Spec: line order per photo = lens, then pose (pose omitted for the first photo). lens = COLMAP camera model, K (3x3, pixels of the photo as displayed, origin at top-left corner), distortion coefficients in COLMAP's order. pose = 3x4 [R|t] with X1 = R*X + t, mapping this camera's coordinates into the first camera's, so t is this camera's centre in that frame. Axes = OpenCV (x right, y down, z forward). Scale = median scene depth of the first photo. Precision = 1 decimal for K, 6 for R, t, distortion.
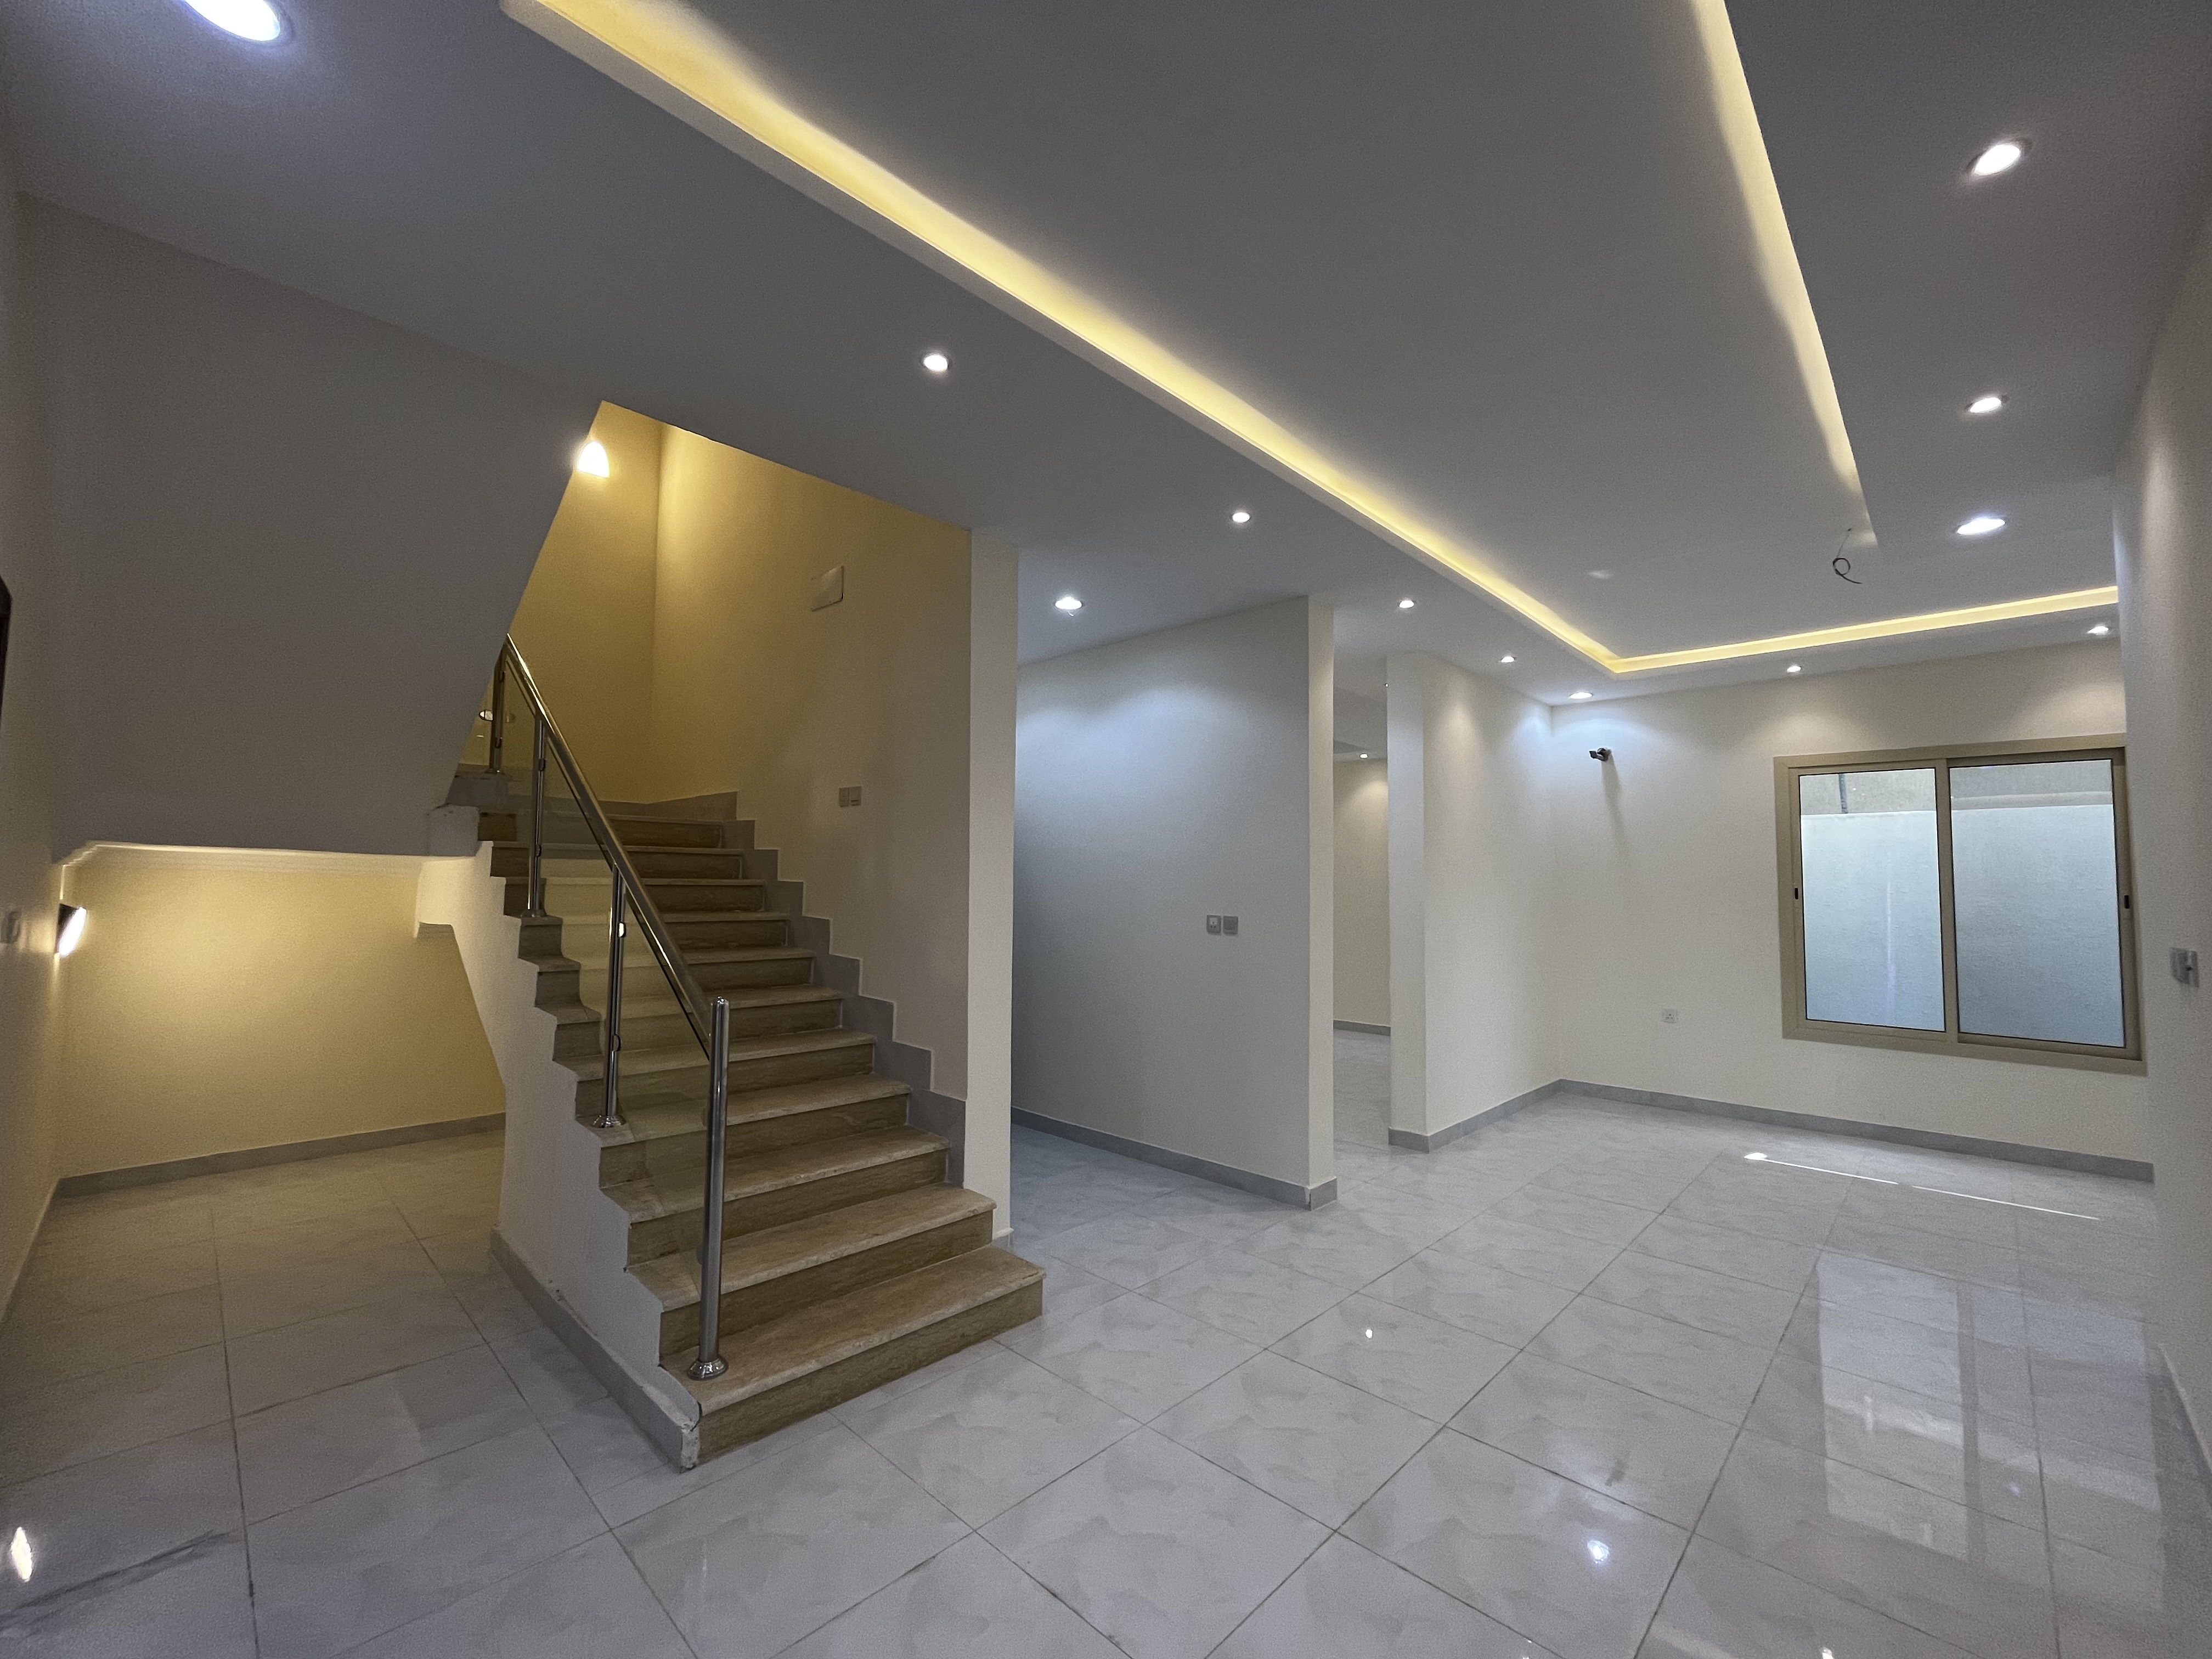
lens RADIAL K [[901.3, 0, 1106.0], [0, 901.3, 829.5], [0, 0, 1]] dist [-0.000418, 0.000041]
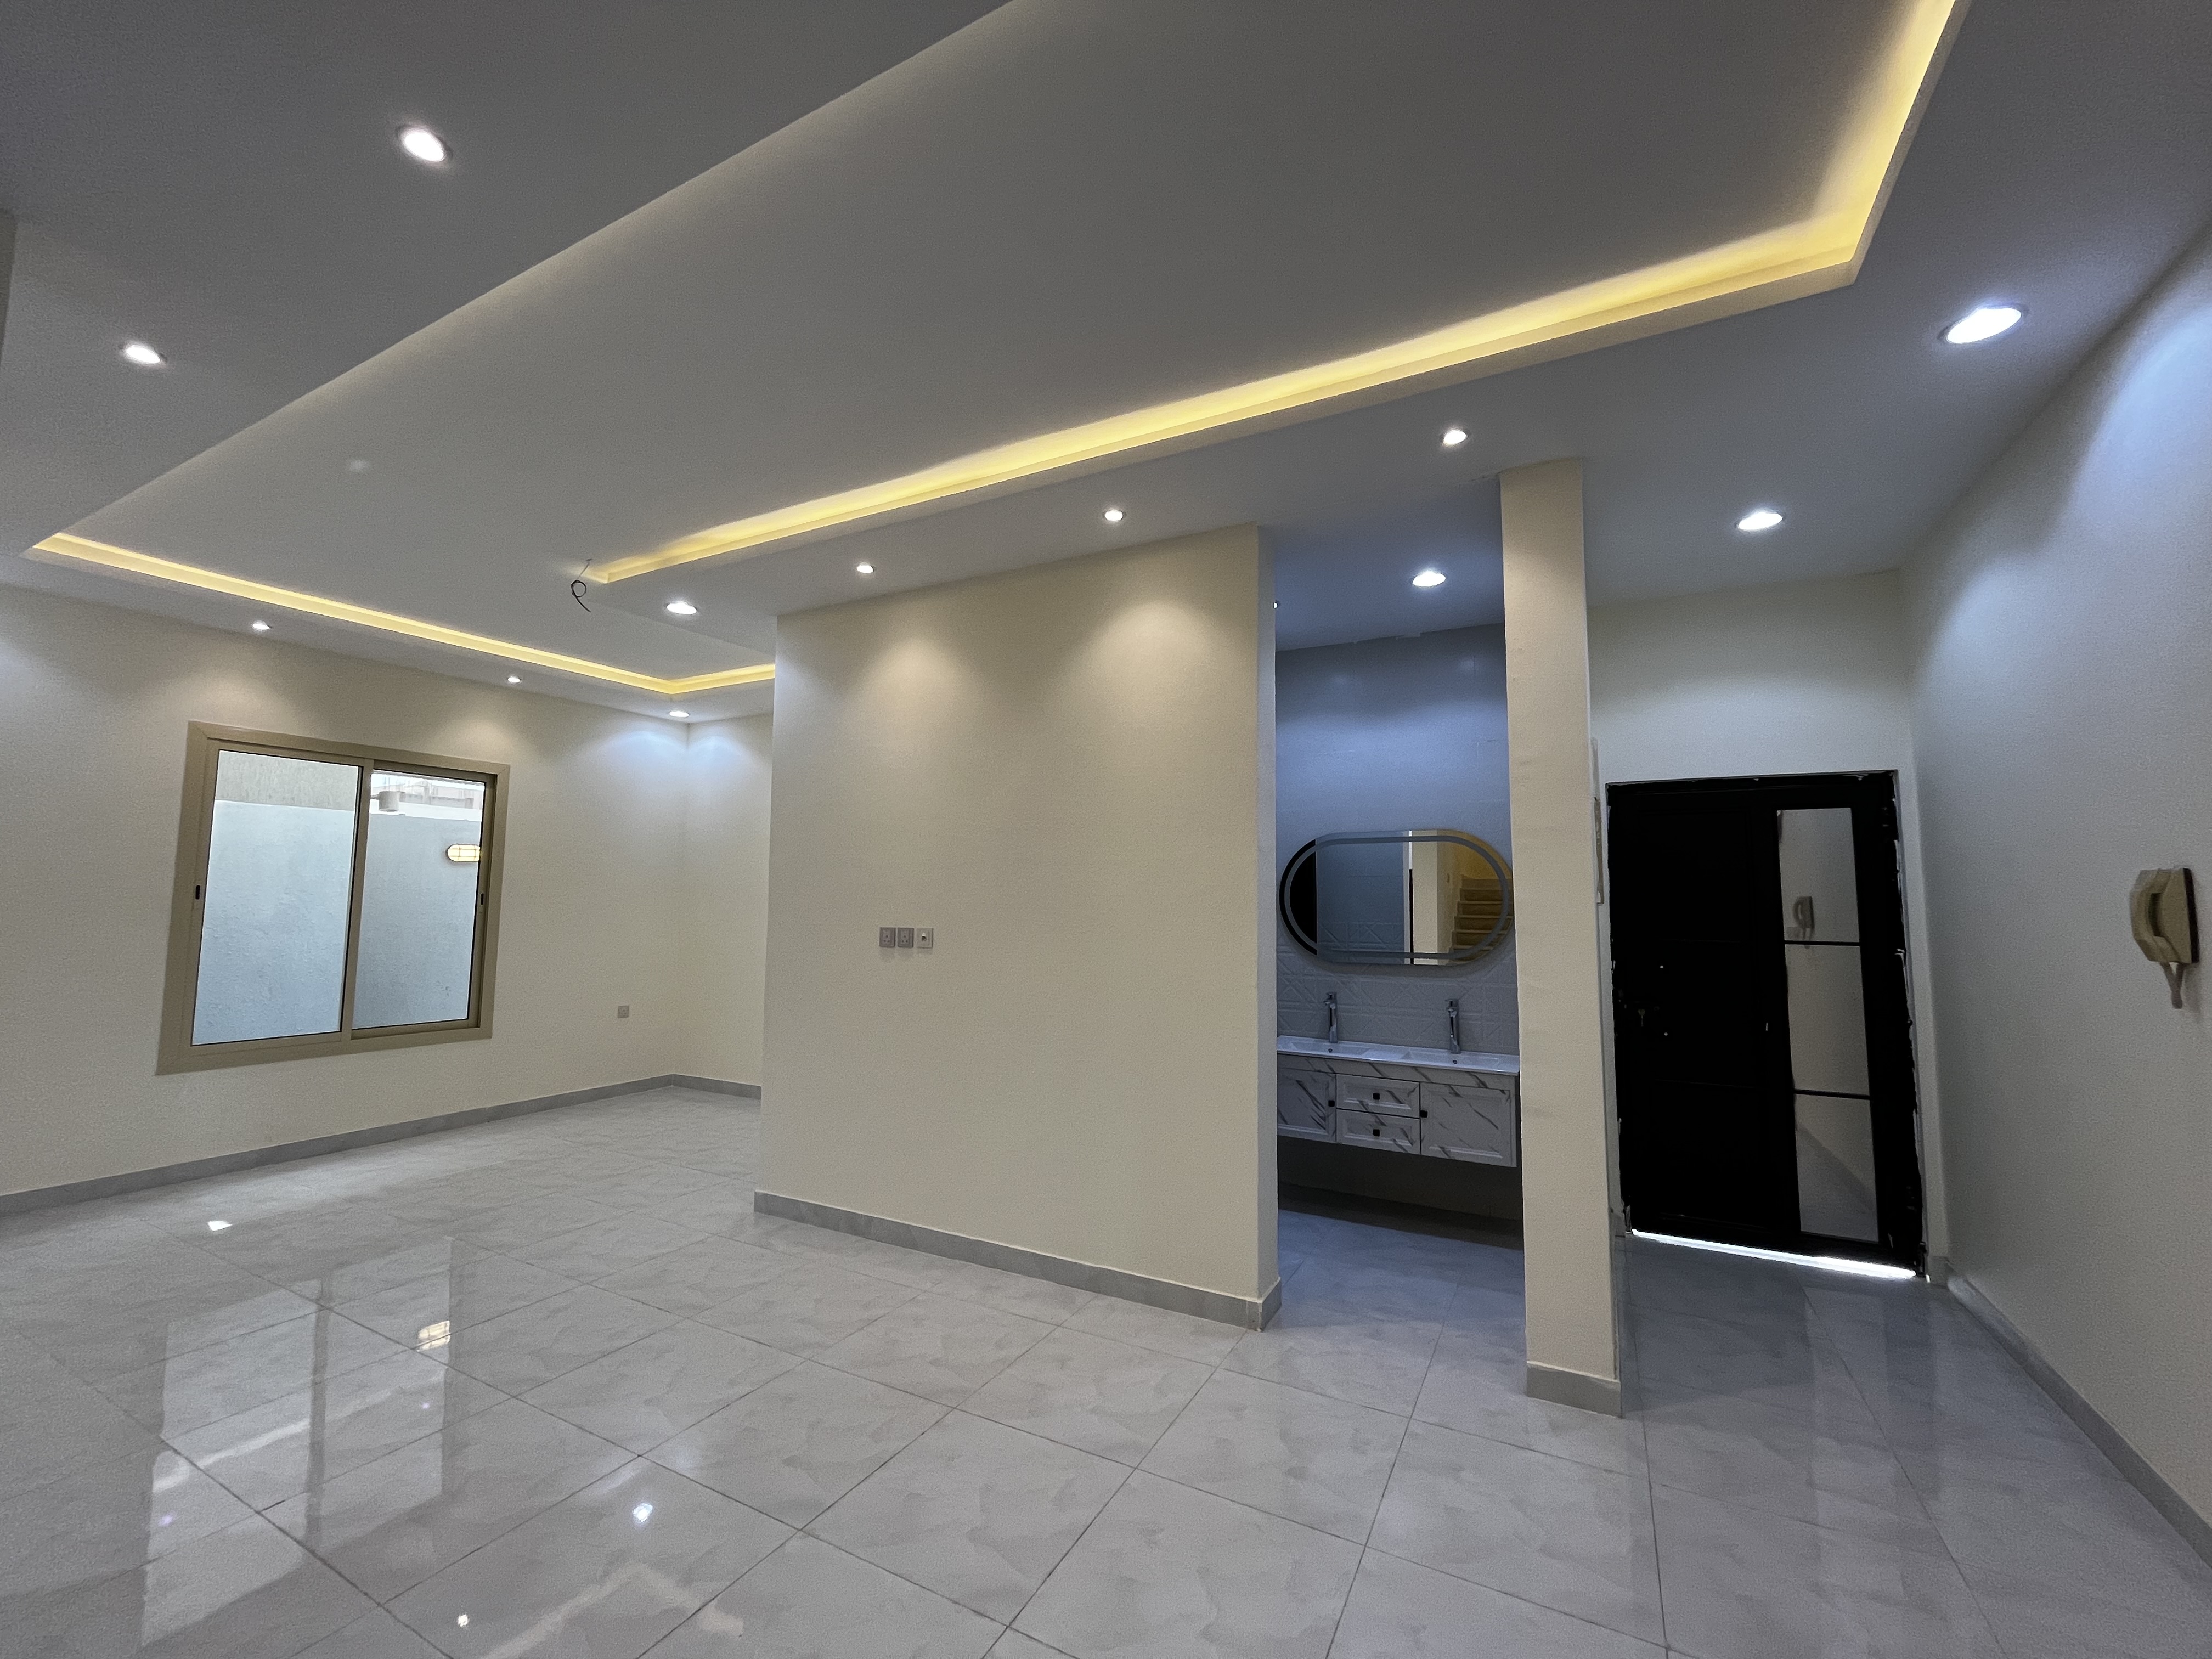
lens RADIAL K [[901.3, 0, 1106.0], [0, 901.3, 829.5], [0, 0, 1]] dist [-0.000418, 0.000041]
pose [[-0.275173, 0.066536, 0.959090, -0.272150], [-0.075520, 0.993024, -0.090558, 0.030606], [-0.958424, -0.097349, -0.268229, 0.492820]]
